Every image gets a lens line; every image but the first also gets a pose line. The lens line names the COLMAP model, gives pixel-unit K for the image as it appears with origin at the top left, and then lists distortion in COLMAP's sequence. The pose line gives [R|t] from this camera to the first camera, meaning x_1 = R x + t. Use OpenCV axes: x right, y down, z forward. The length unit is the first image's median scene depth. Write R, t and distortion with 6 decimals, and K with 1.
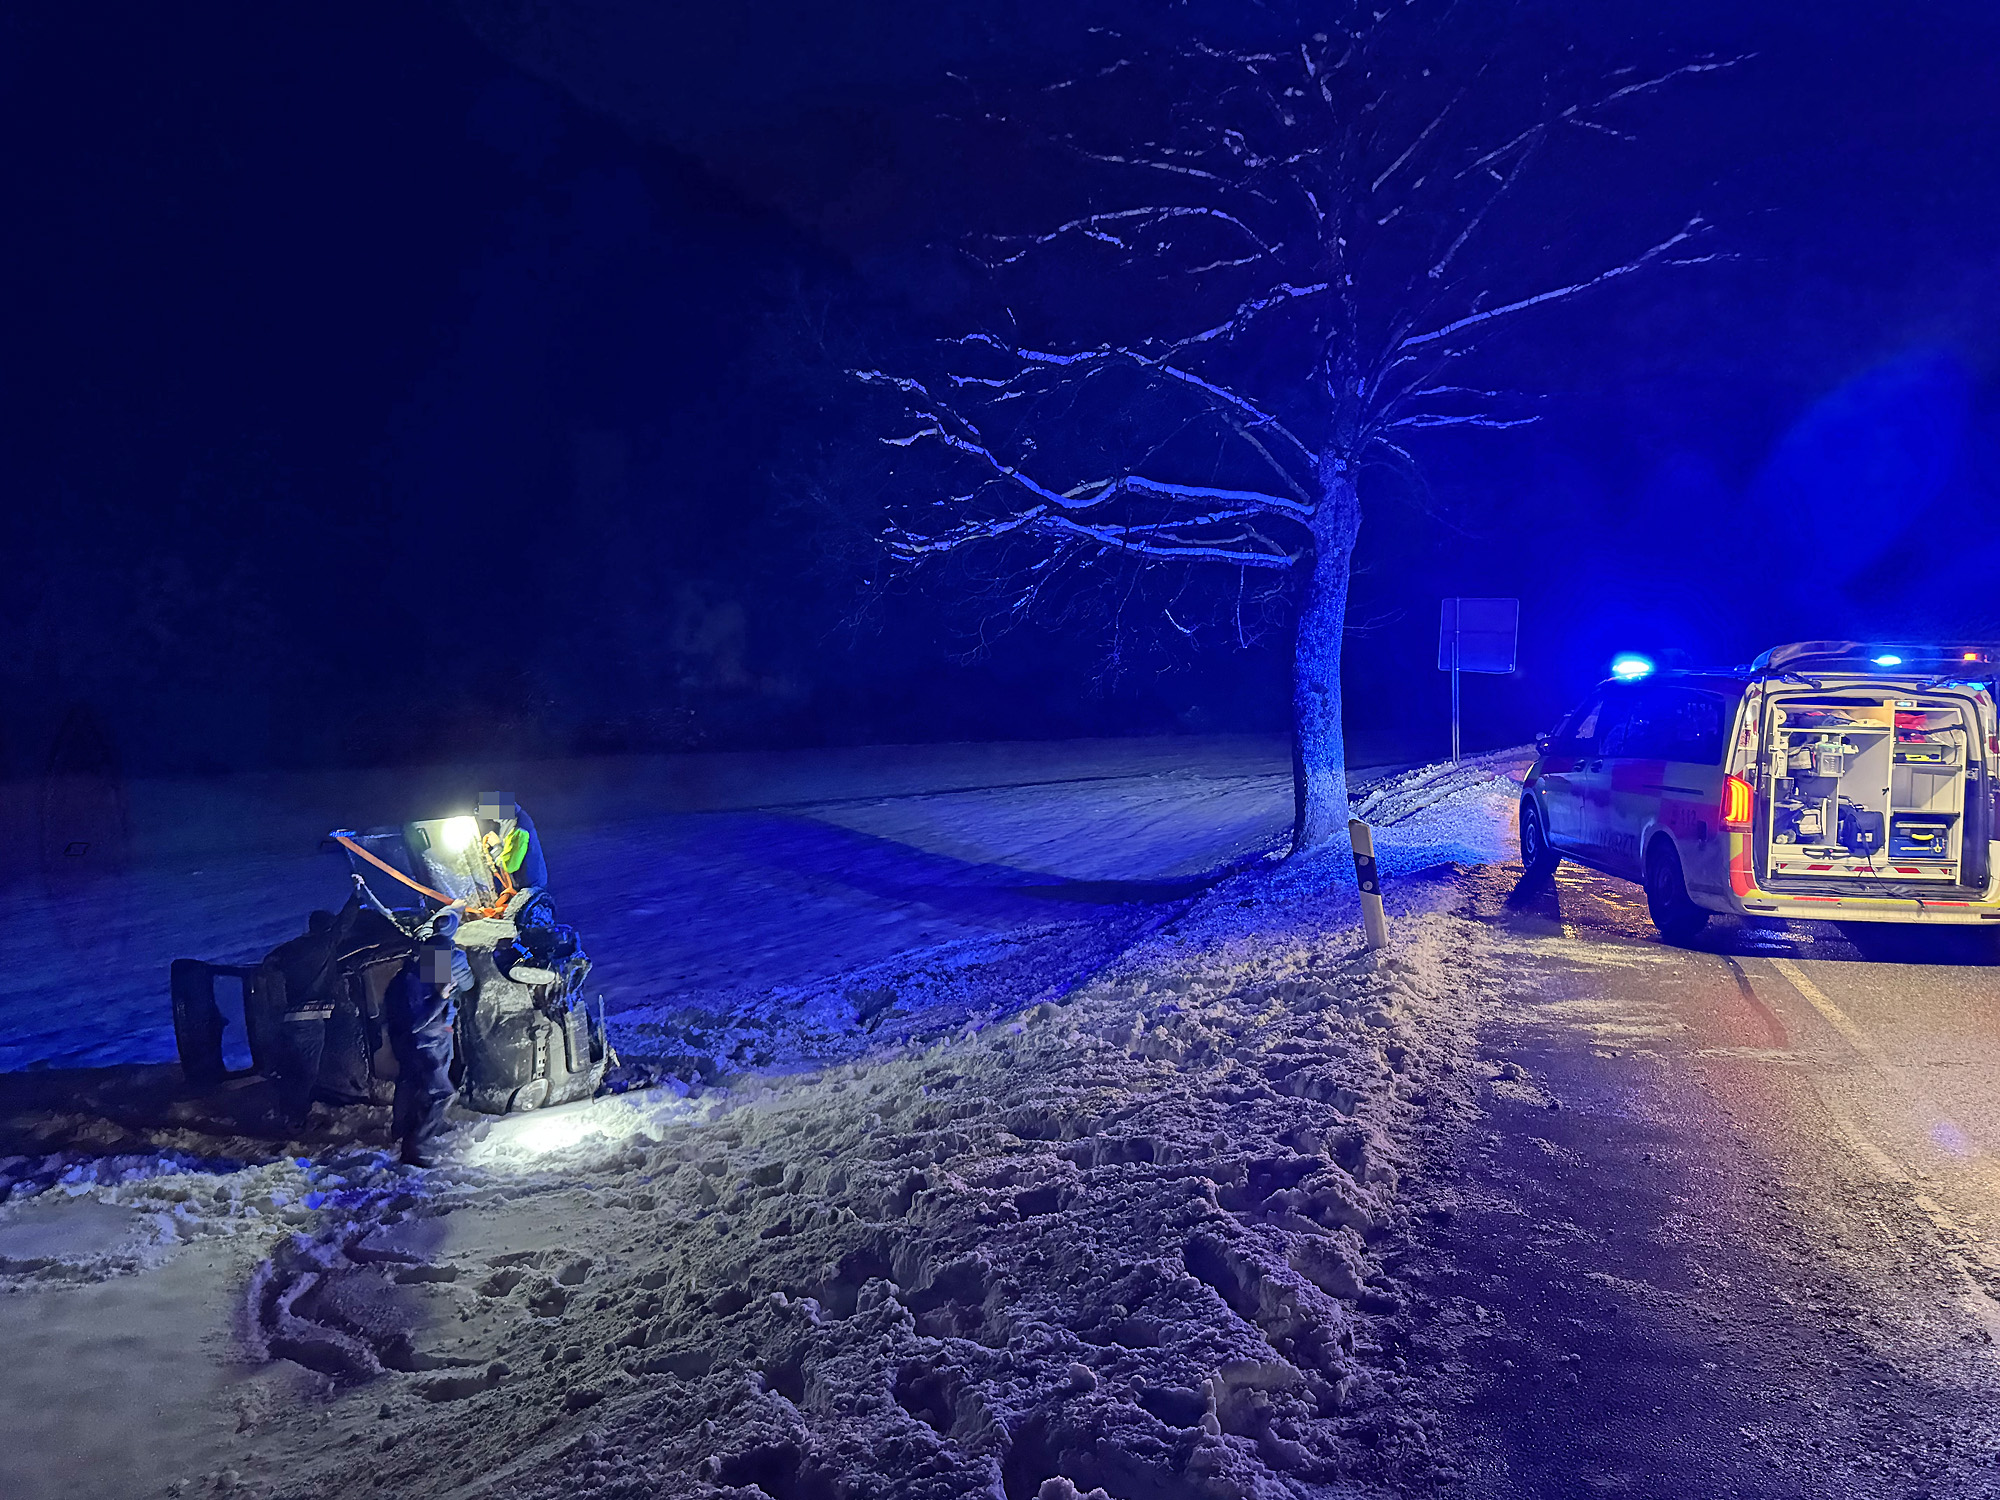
lens RADIAL K [[1340.0, 0, 1000.0], [0, 1340.0, 750.0], [0, 0, 1]] dist [-0.022691, -0.002037]
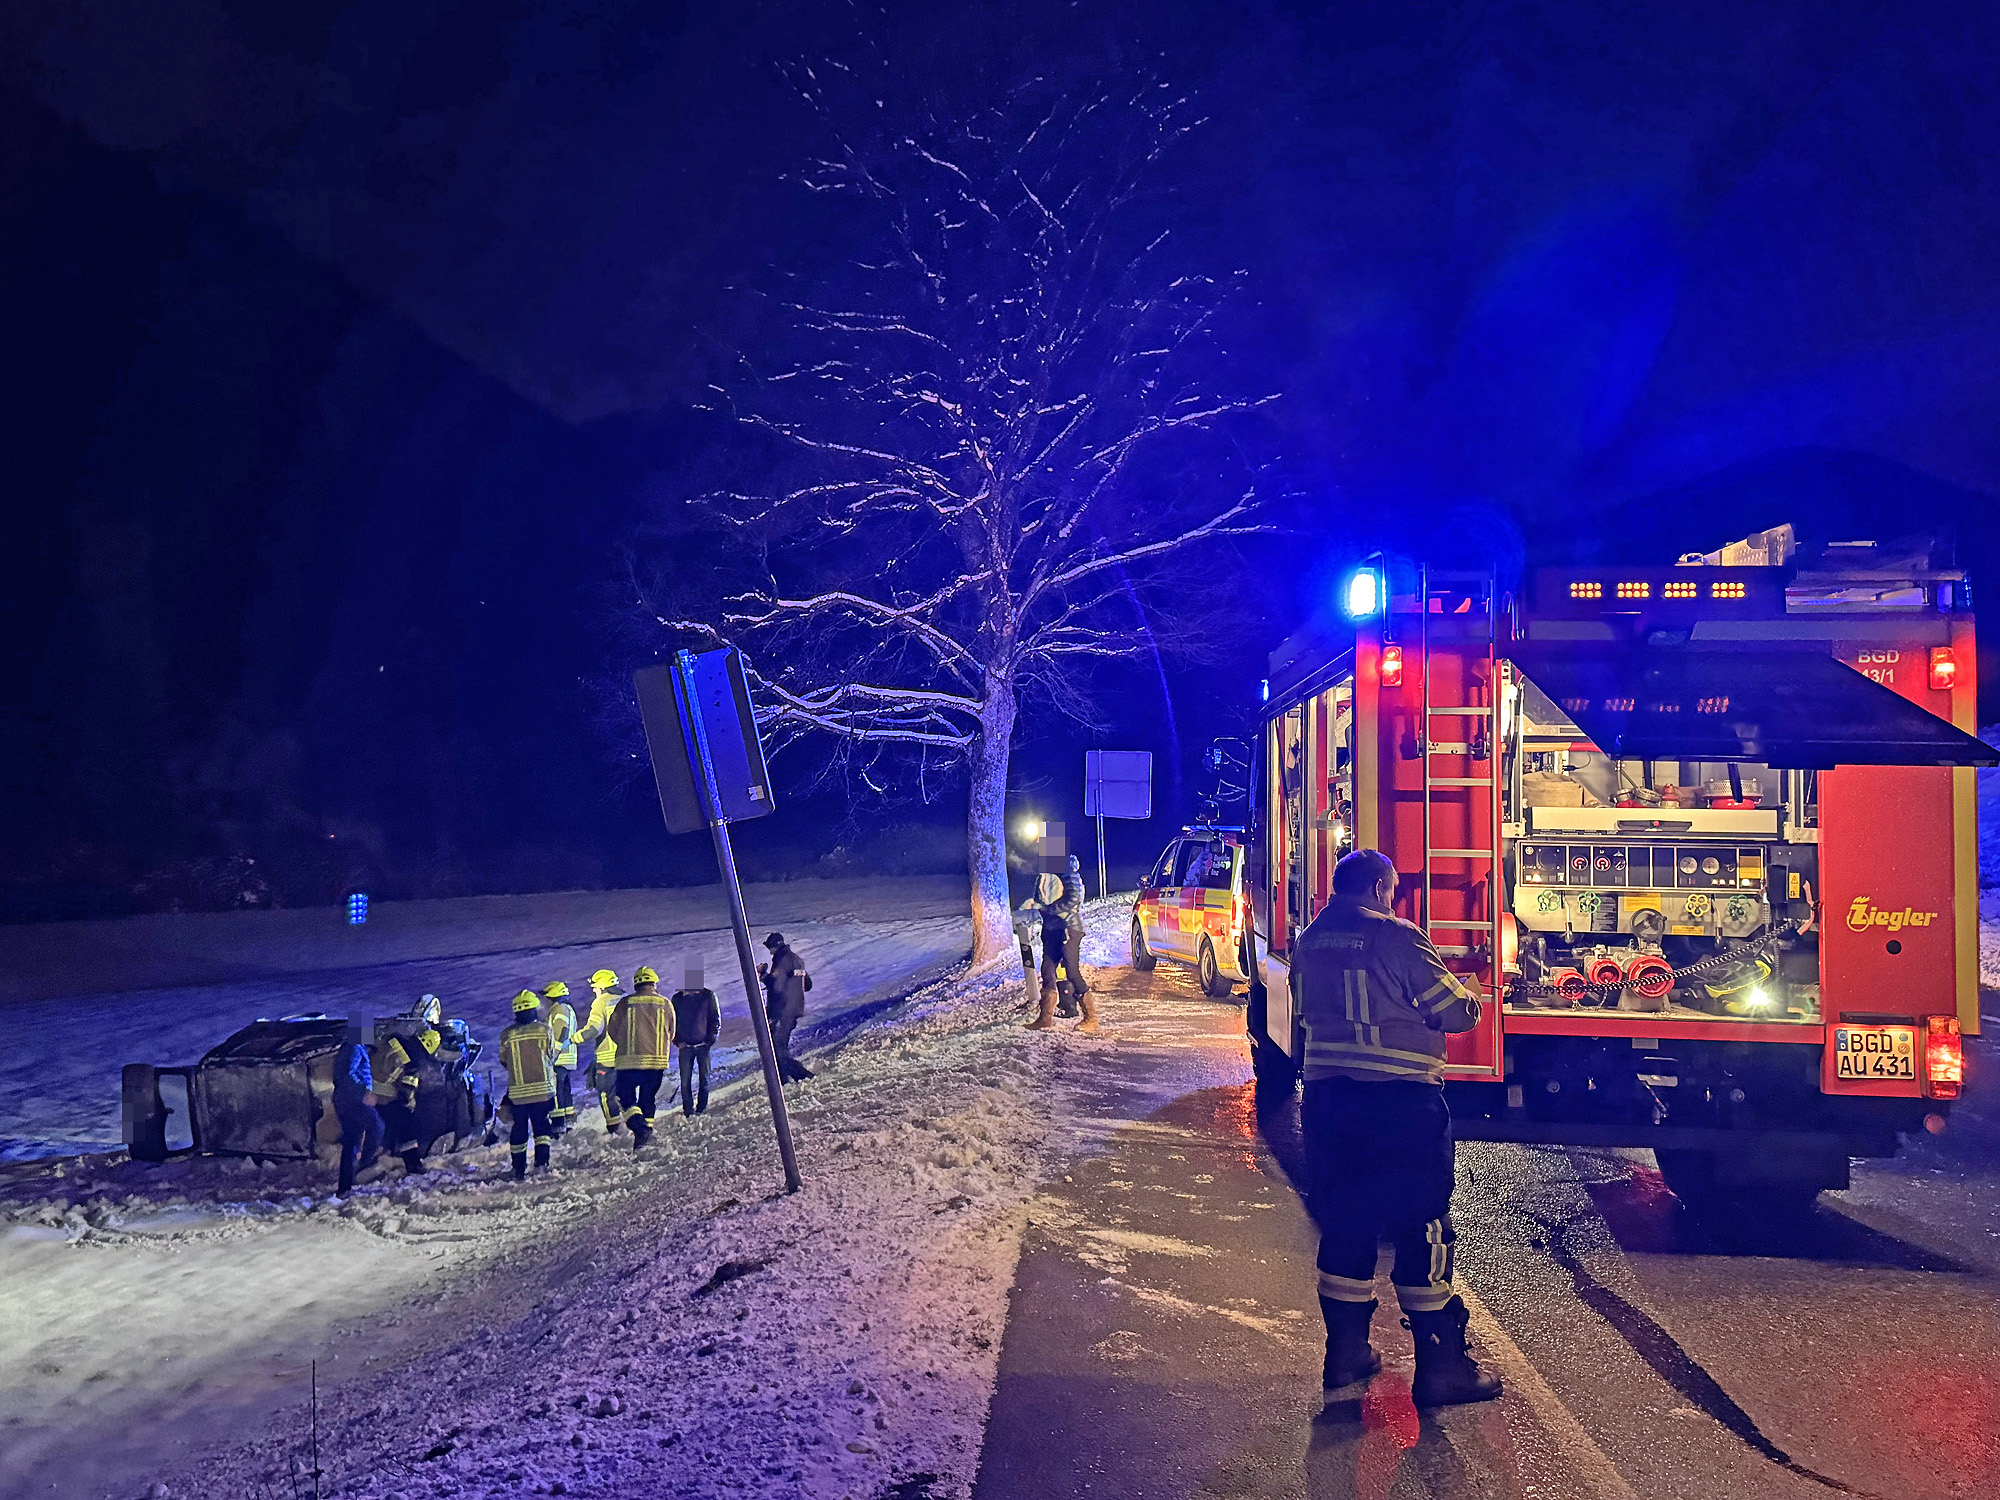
lens RADIAL K [[1405.6, 0, 1000.0], [0, 1405.6, 750.0], [0, 0, 1]] dist [0.042882, -0.003565]
pose [[0.969668, 0.005878, 0.244355, -0.143984], [0.018901, 0.994914, -0.098939, 0.008882], [-0.243694, 0.100556, 0.964625, -0.559451]]
